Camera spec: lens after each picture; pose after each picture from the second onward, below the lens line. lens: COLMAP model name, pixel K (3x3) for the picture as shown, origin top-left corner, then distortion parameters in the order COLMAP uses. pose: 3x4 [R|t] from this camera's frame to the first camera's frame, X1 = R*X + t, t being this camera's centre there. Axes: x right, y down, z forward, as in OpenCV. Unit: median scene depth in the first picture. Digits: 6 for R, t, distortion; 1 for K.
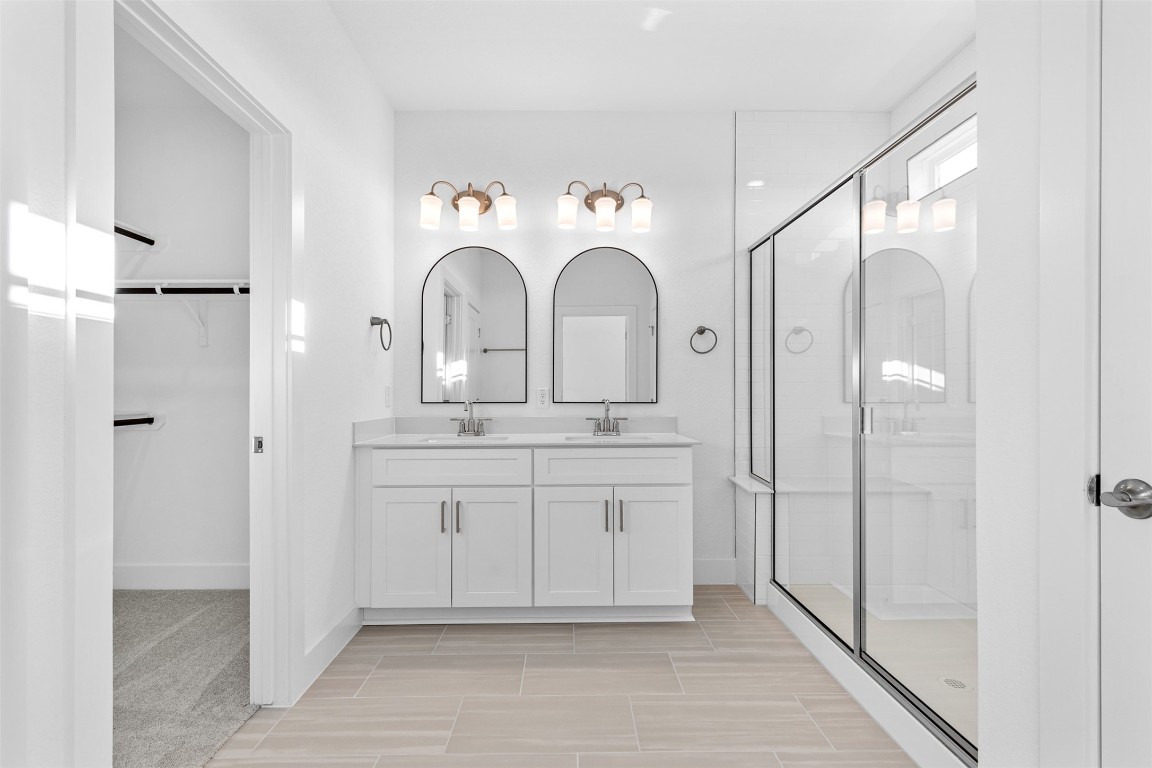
lens RADIAL K [[516.3, 0, 573.4], [0, 516.3, 393.1], [0, 0, 1]] dist [-0.001509, 0.000165]
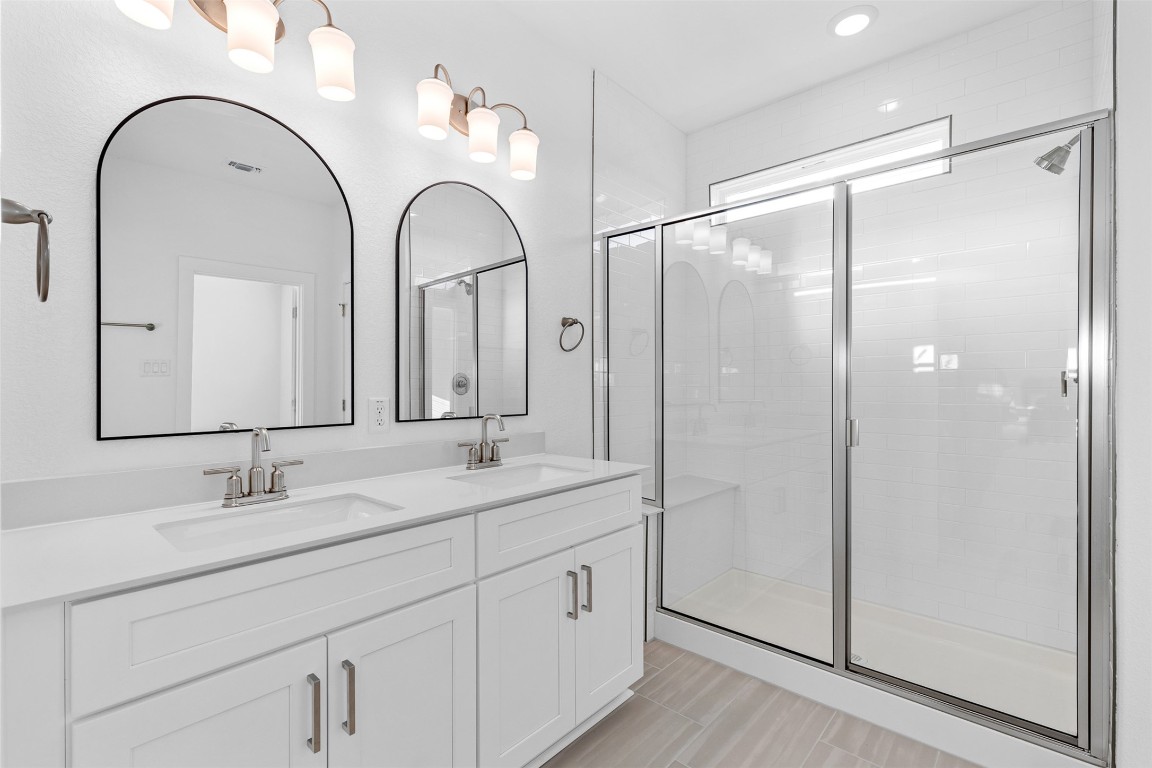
lens RADIAL K [[516.3, 0, 578.0], [0, 516.3, 385.9], [0, 0, 1]] dist [-0.001509, 0.000165]
pose [[0.682910, -0.002665, 0.730497, -0.408174], [-0.003074, 0.999974, 0.006522, -0.033435], [-0.730496, -0.006699, 0.682884, 0.542967]]
